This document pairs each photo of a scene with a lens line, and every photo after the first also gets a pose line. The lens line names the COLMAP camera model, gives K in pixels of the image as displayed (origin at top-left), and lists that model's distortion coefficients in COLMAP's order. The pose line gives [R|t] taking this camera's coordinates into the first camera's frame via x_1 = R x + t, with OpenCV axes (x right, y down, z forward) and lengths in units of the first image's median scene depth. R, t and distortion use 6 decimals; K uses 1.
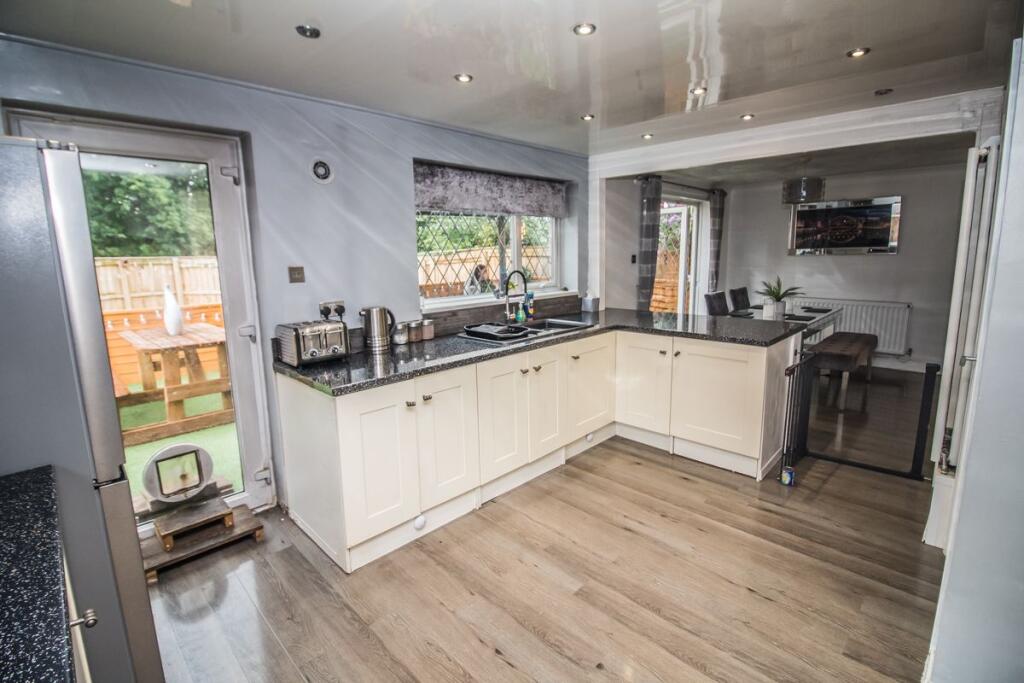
lens RADIAL K [[471.9, 0, 513.3], [0, 471.9, 326.7], [0, 0, 1]] dist [-0.000823, -0.012268]
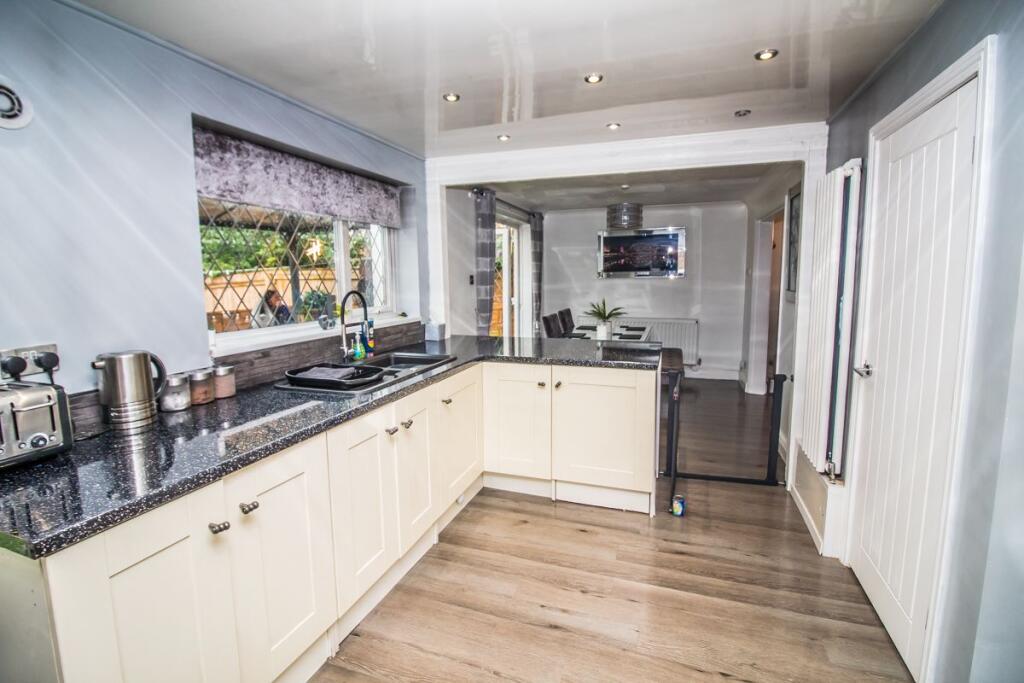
lens RADIAL K [[471.9, 0, 513.3], [0, 471.9, 326.7], [0, 0, 1]] dist [-0.000823, -0.012268]
pose [[0.904077, -0.036417, 0.425816, -0.091514], [0.059960, 0.997316, -0.042013, -0.017119], [-0.423143, 0.063514, 0.903834, 0.238846]]
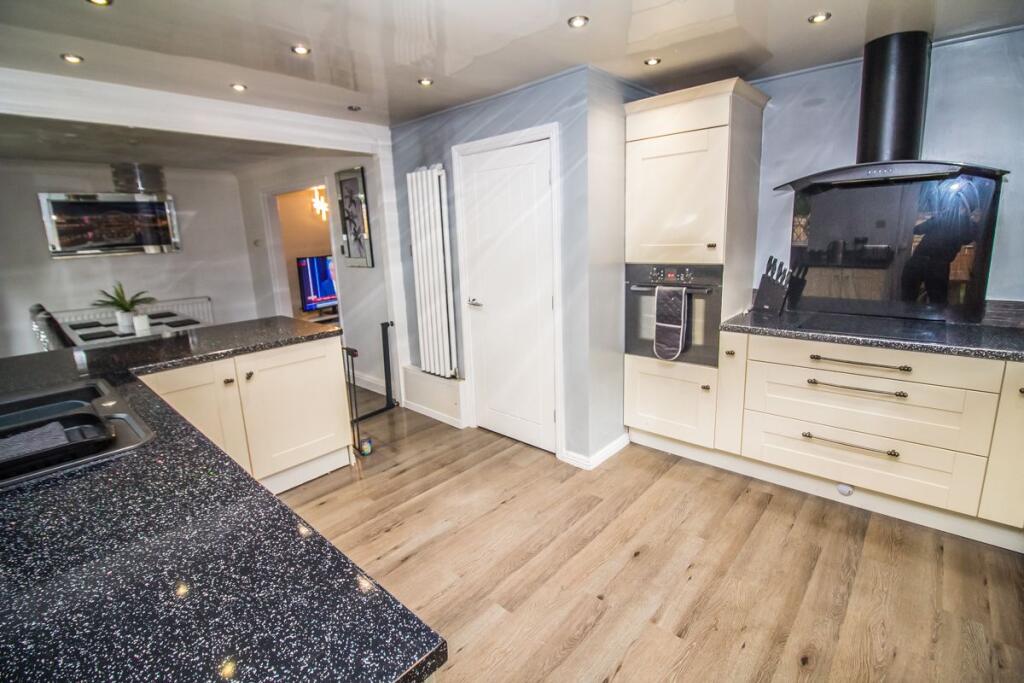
lens RADIAL K [[471.5, 0, 508.5], [0, 471.5, 325.6], [0, 0, 1]] dist [-0.001078, -0.012290]
pose [[-0.039080, -0.176750, 0.983480, -0.409827], [0.191343, 0.964694, 0.180978, -0.079077], [-0.980745, 0.195255, -0.003880, 0.557799]]
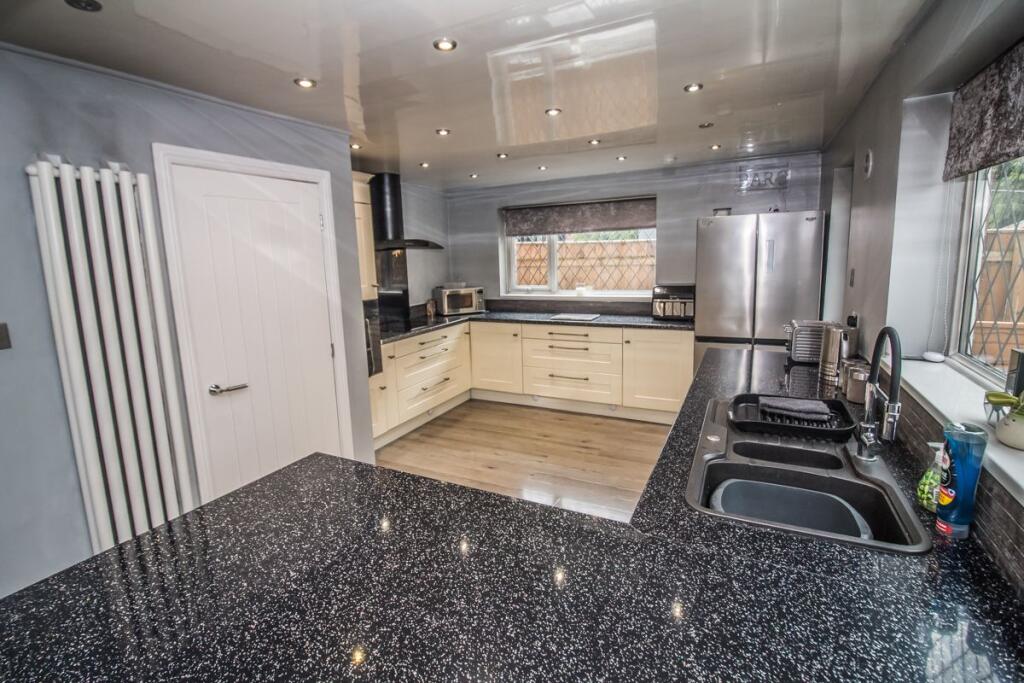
lens RADIAL K [[471.9, 0, 513.3], [0, 471.9, 326.7], [0, 0, 1]] dist [-0.000823, -0.012268]
pose [[-0.948872, 0.094642, -0.301139, 0.409871], [-0.001881, 0.952283, 0.305211, -0.247789], [0.315655, 0.290172, -0.903417, 1.324831]]
